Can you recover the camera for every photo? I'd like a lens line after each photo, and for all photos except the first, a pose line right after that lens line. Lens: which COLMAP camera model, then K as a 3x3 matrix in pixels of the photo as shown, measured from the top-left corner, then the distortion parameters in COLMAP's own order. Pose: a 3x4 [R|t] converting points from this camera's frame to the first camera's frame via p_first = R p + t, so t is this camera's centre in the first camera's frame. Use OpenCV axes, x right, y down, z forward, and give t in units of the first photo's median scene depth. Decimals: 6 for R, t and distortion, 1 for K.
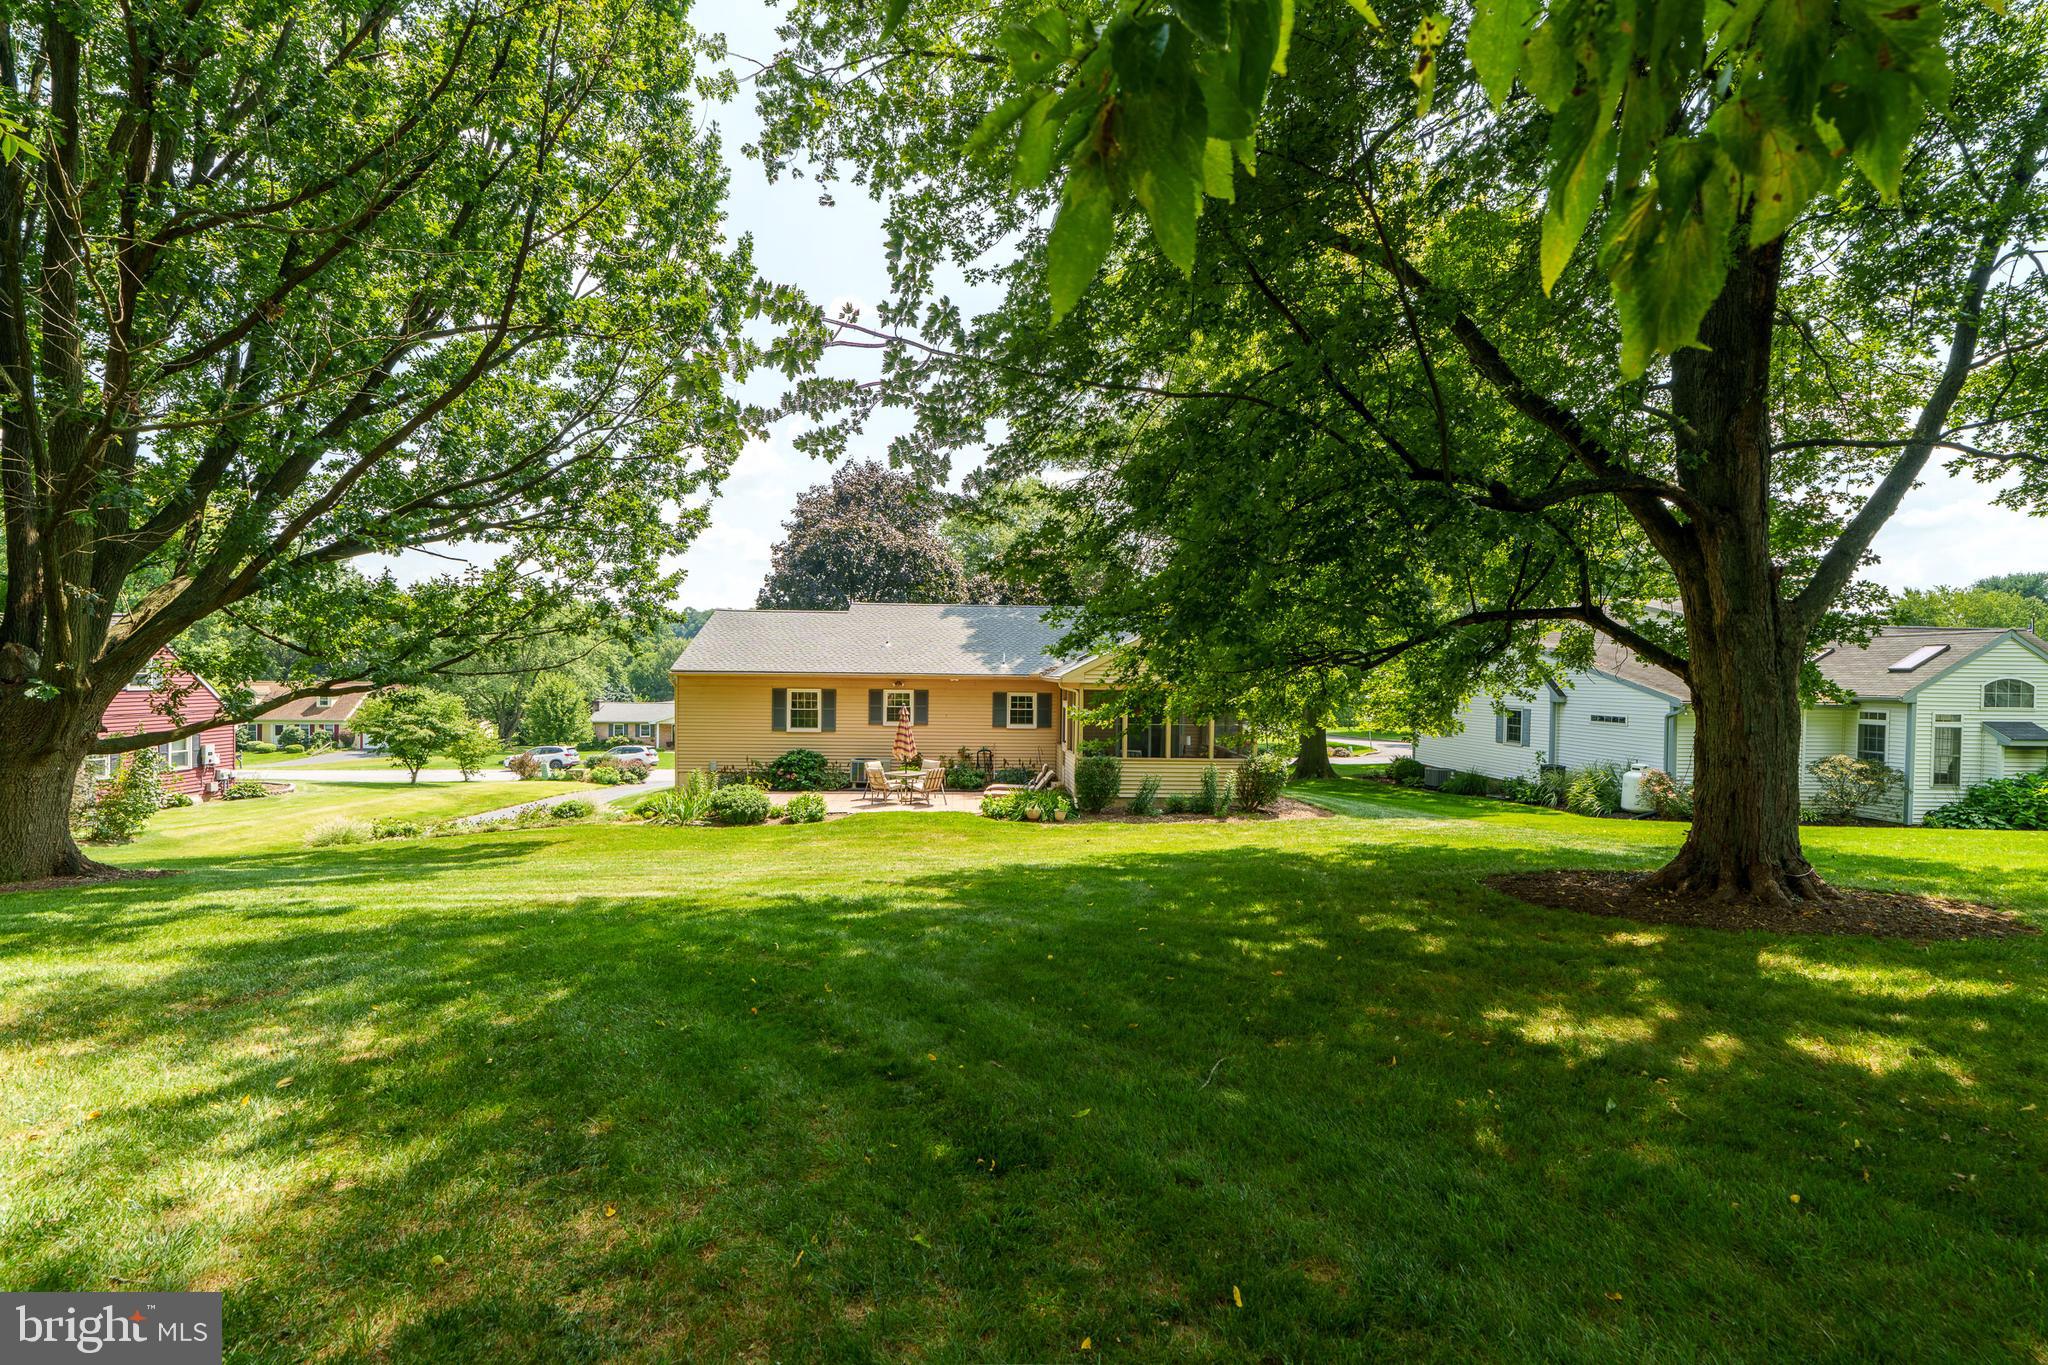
lens RADIAL K [[935.0, 0, 1022.3], [0, 935.0, 679.8], [0, 0, 1]] dist [-0.001653, 0.001384]
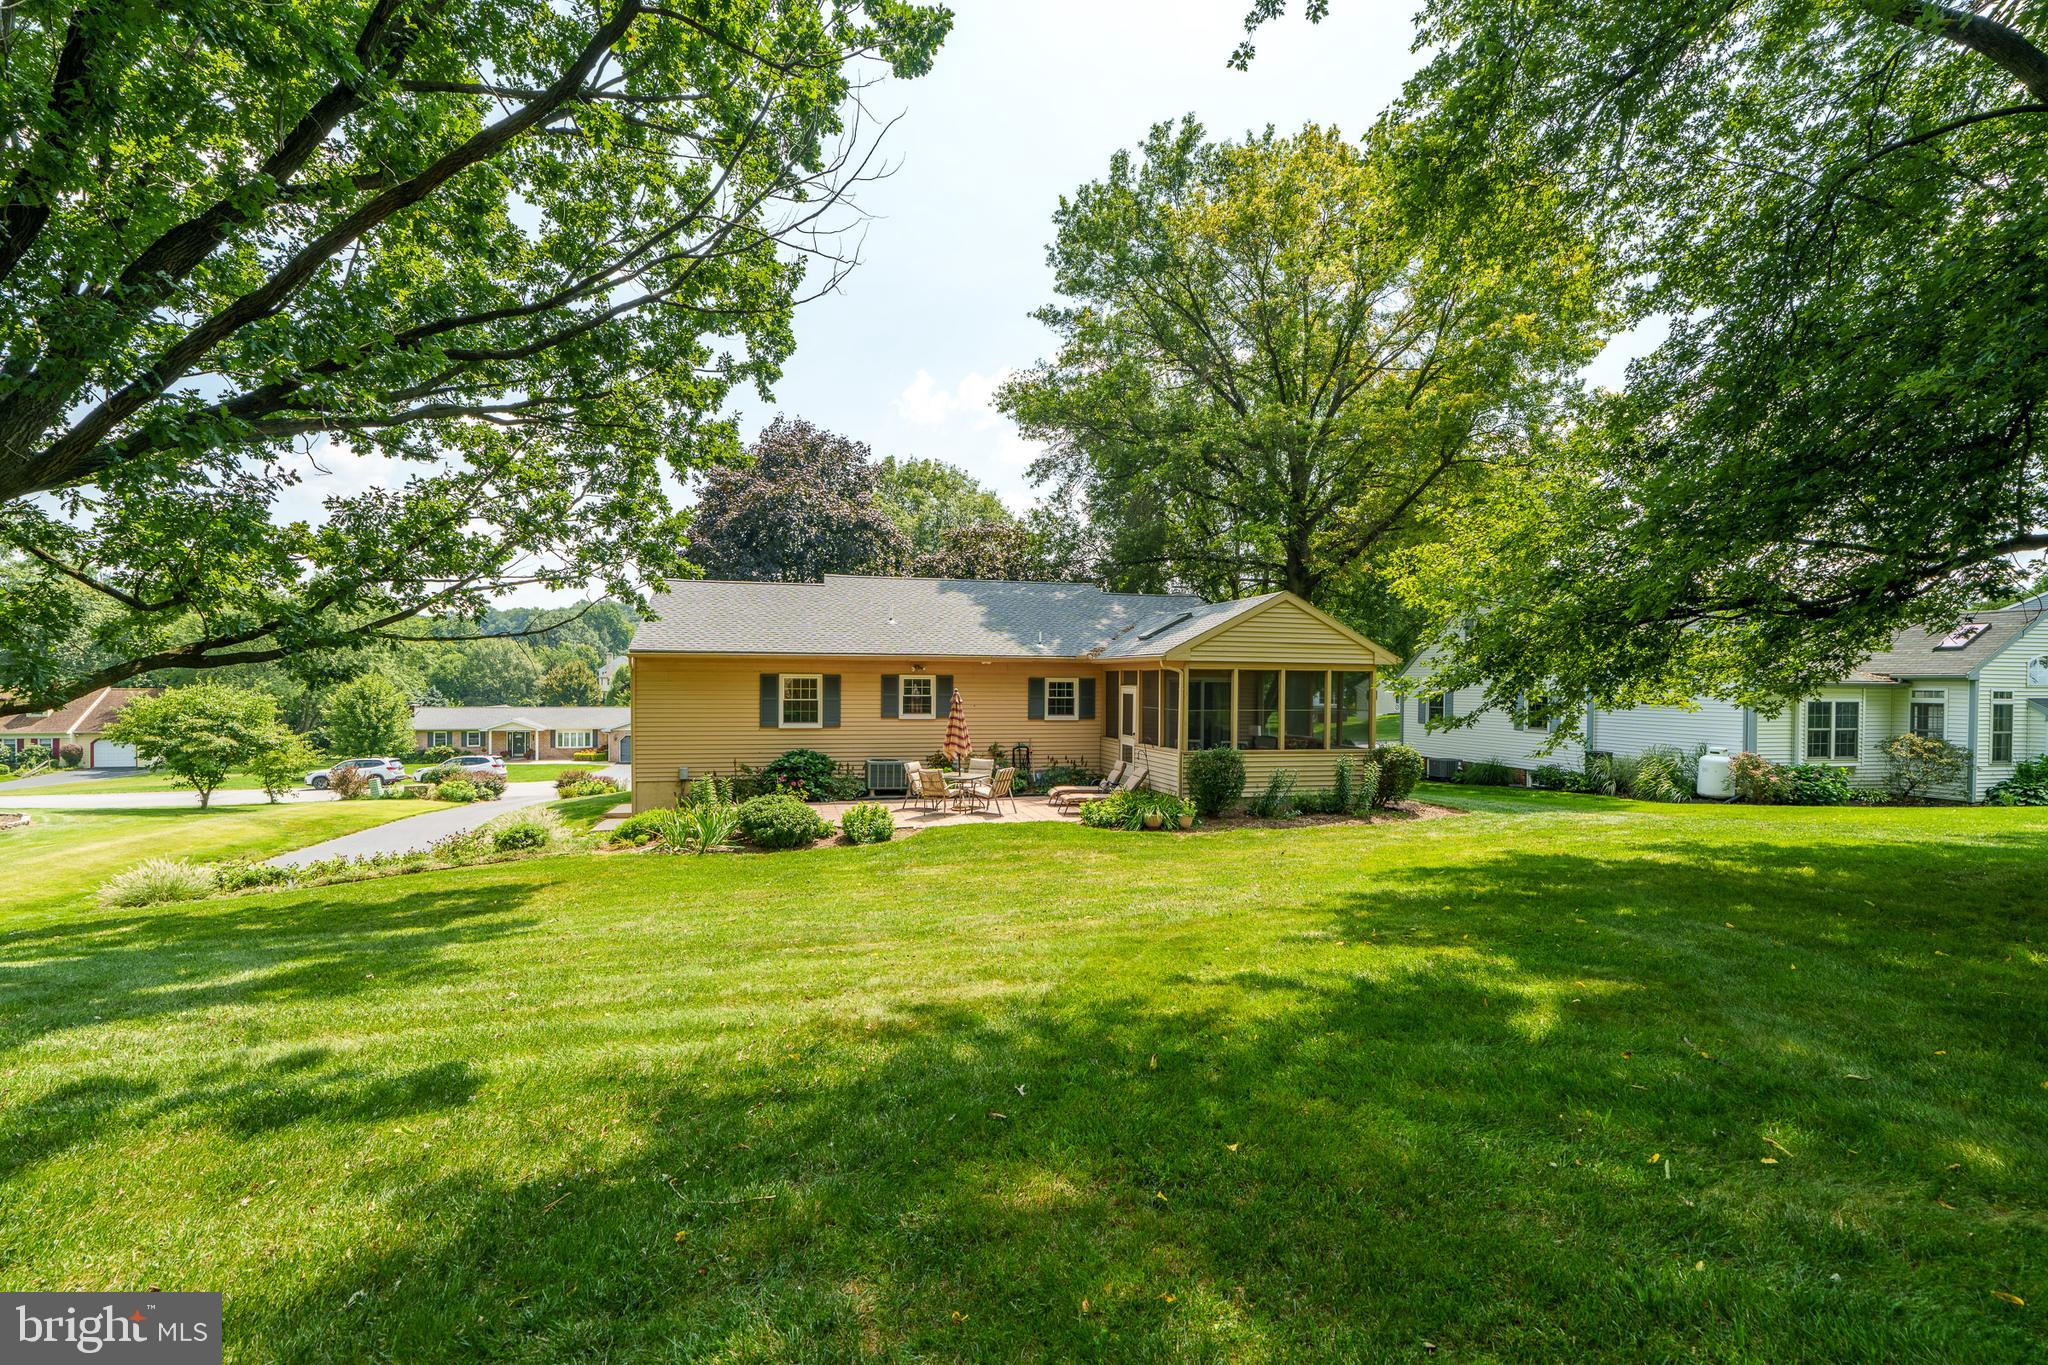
lens RADIAL K [[935.0, 0, 1025.4], [0, 935.0, 679.9], [0, 0, 1]] dist [-0.001653, 0.001384]
pose [[0.982932, -0.005622, 0.183886, -0.190328], [0.006428, 0.999972, -0.003787, 0.018773], [-0.183859, 0.004905, 0.982940, 0.176126]]
